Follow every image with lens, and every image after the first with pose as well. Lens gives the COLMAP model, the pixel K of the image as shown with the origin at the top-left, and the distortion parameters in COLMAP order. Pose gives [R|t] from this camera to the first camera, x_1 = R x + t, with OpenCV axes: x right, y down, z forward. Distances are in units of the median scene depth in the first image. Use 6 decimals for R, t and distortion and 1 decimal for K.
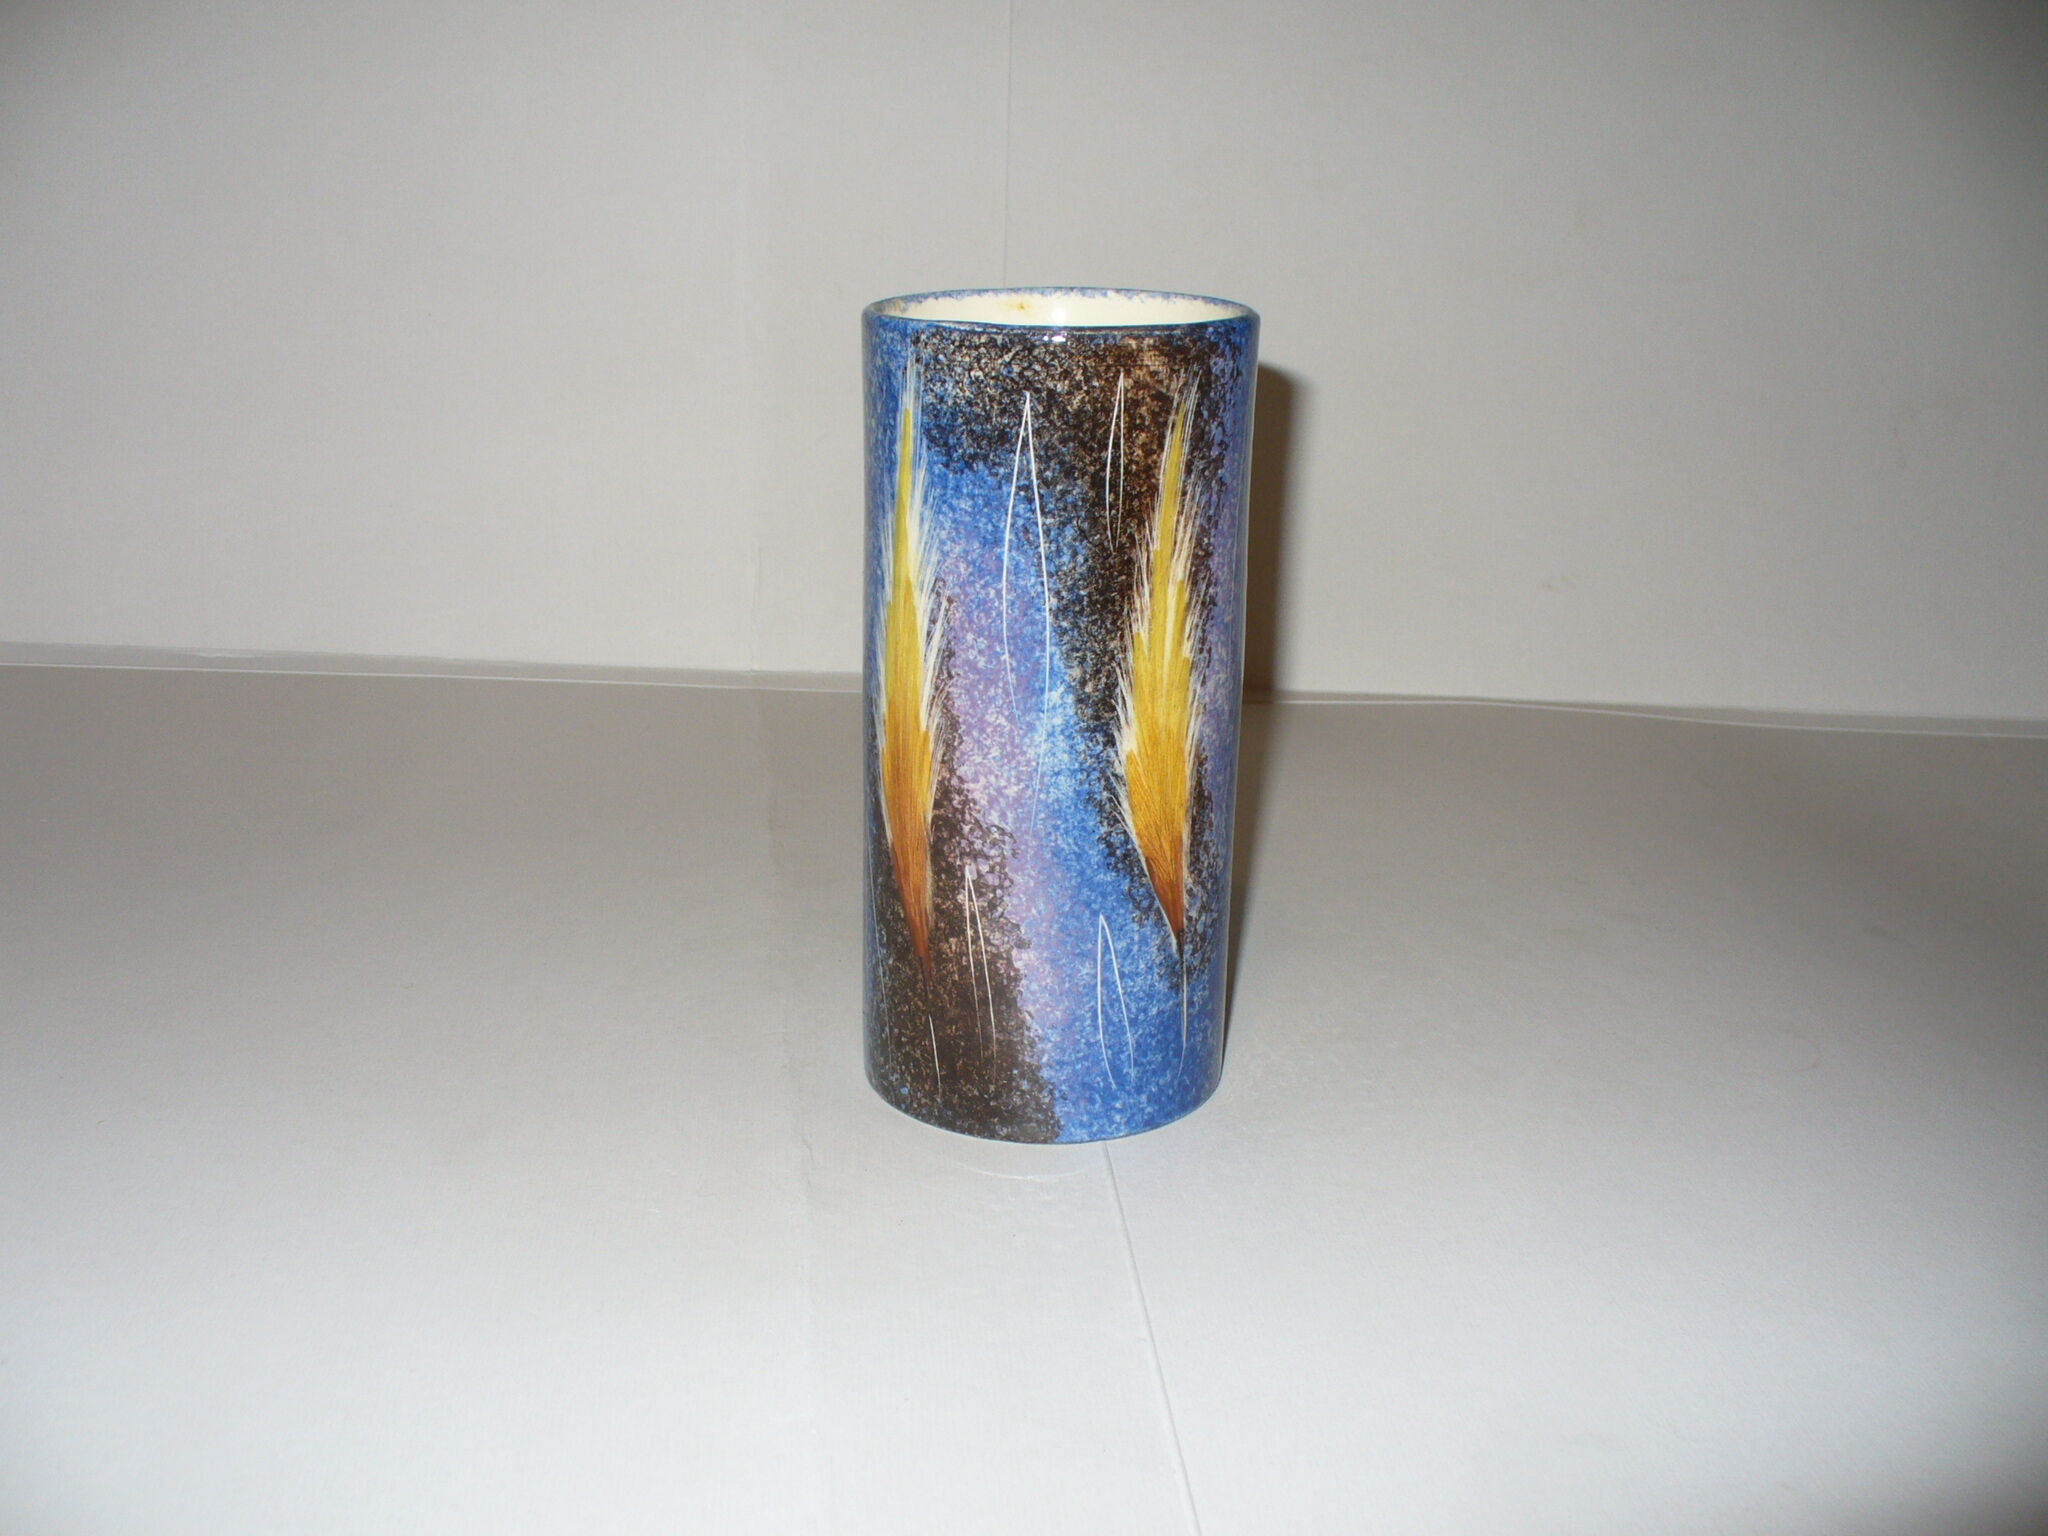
lens RADIAL K [[2311.2, 0, 1024.0], [0, 2311.2, 768.0], [0, 0, 1]] dist [-0.287001, 0.412227]
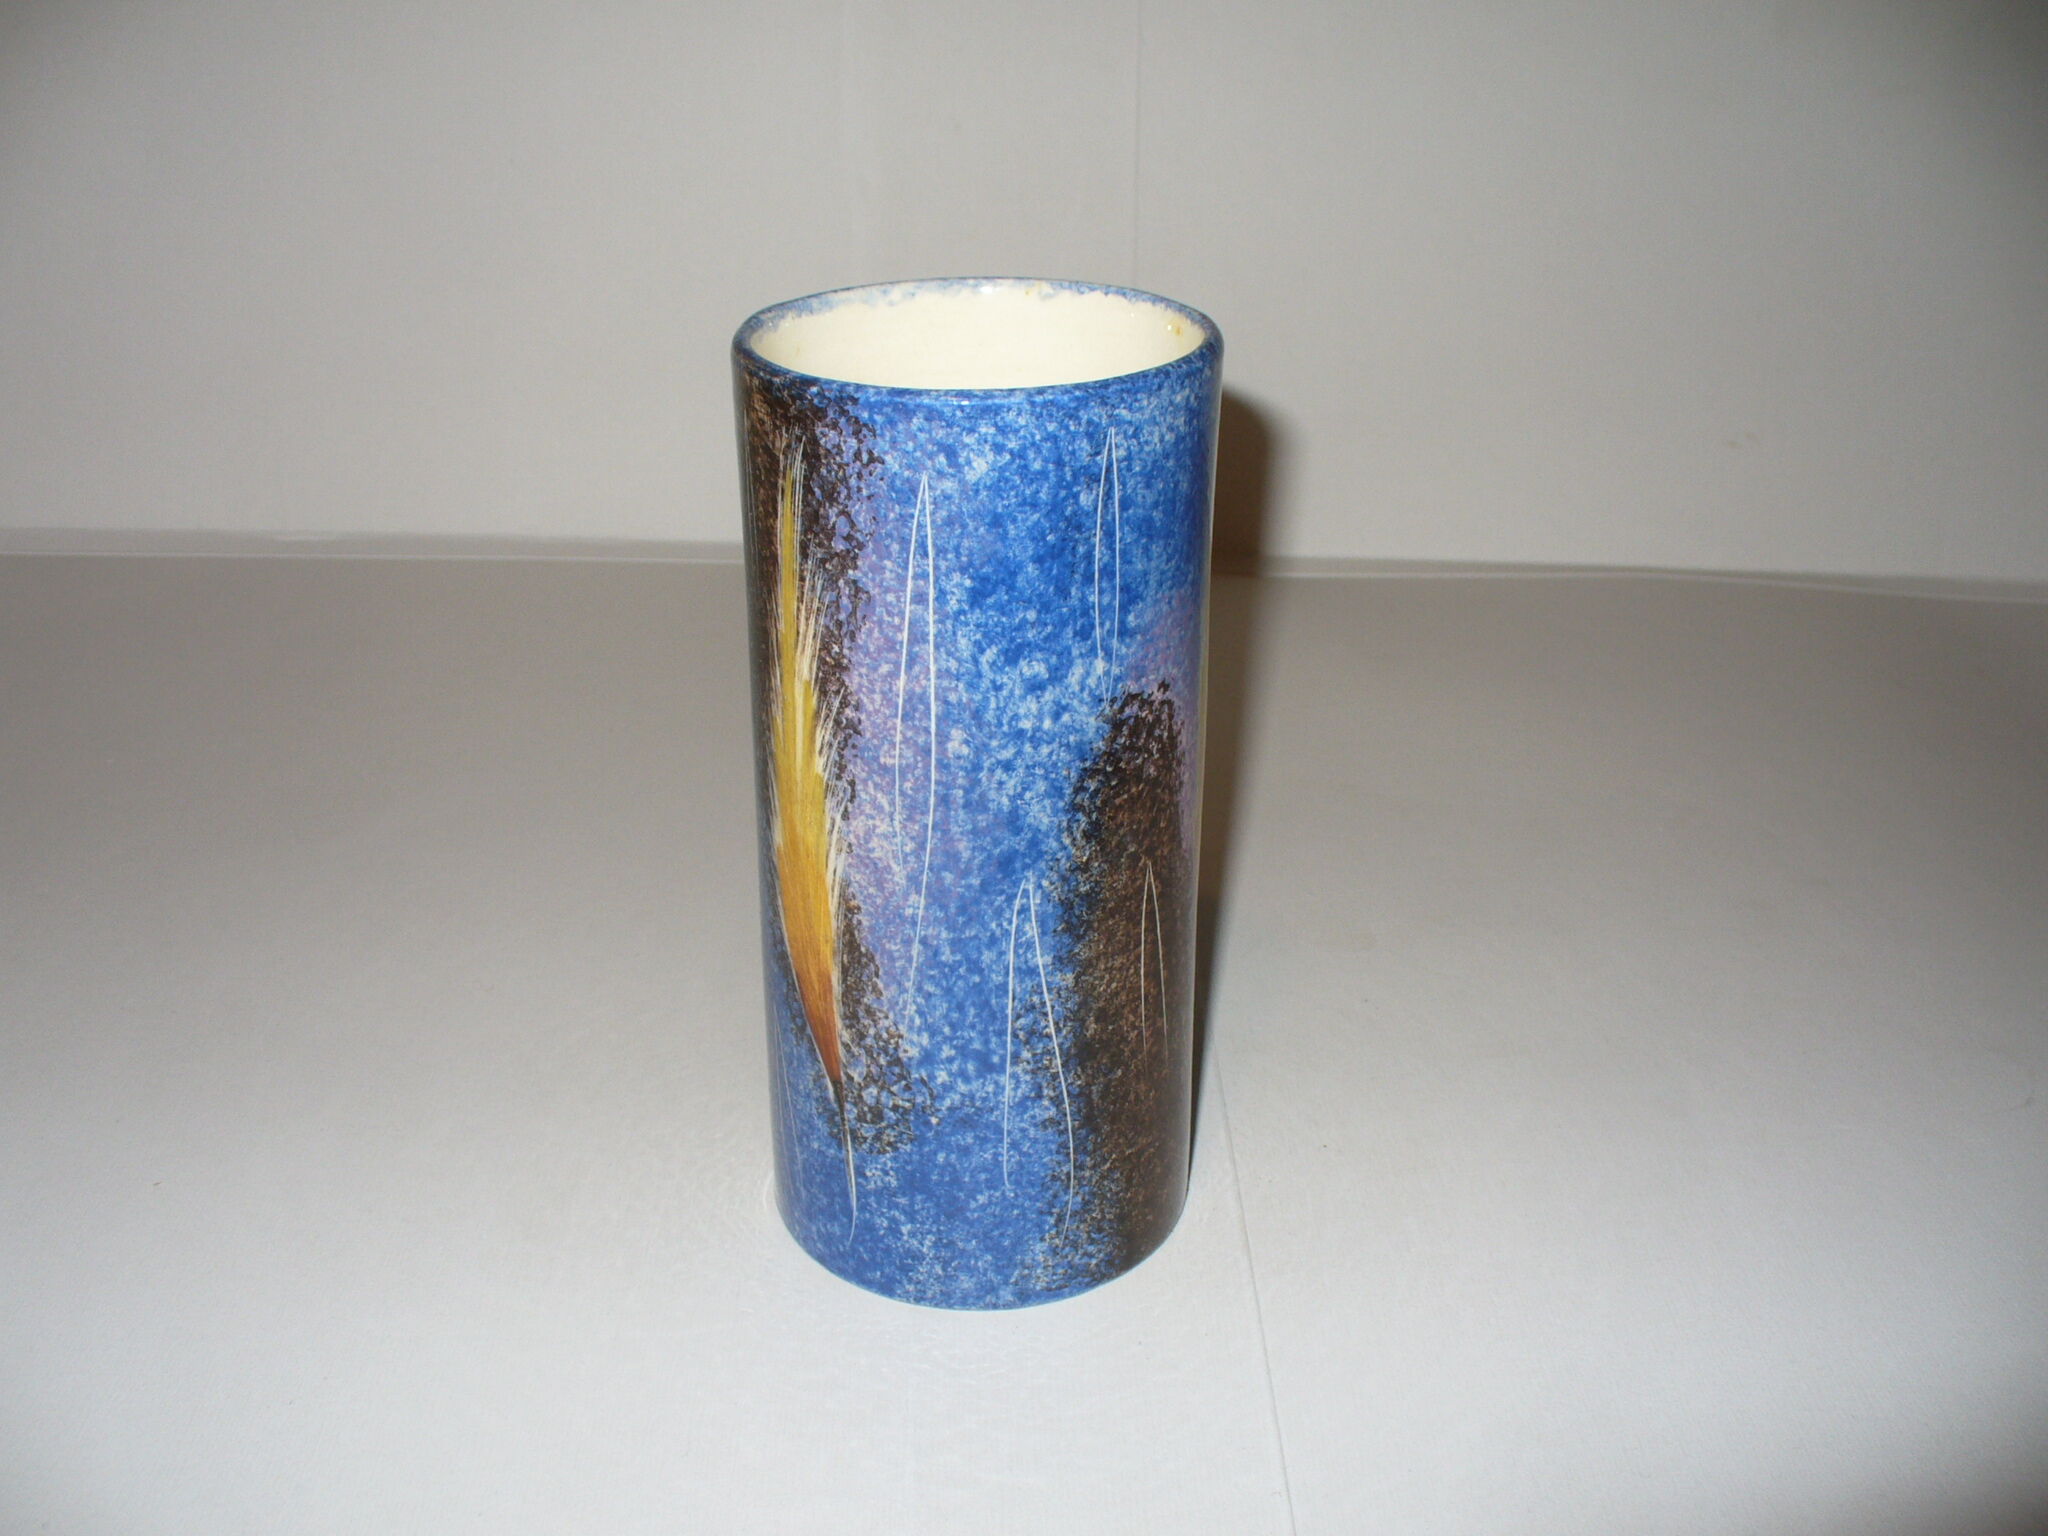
lens RADIAL K [[2311.2, 0, 1024.0], [0, 2311.2, 768.0], [0, 0, 1]] dist [-0.287001, 0.412227]
pose [[0.171635, 0.399054, -0.900720, 0.832647], [-0.289980, 0.894247, 0.340930, -0.355831], [0.941516, 0.202676, 0.269202, 0.862413]]
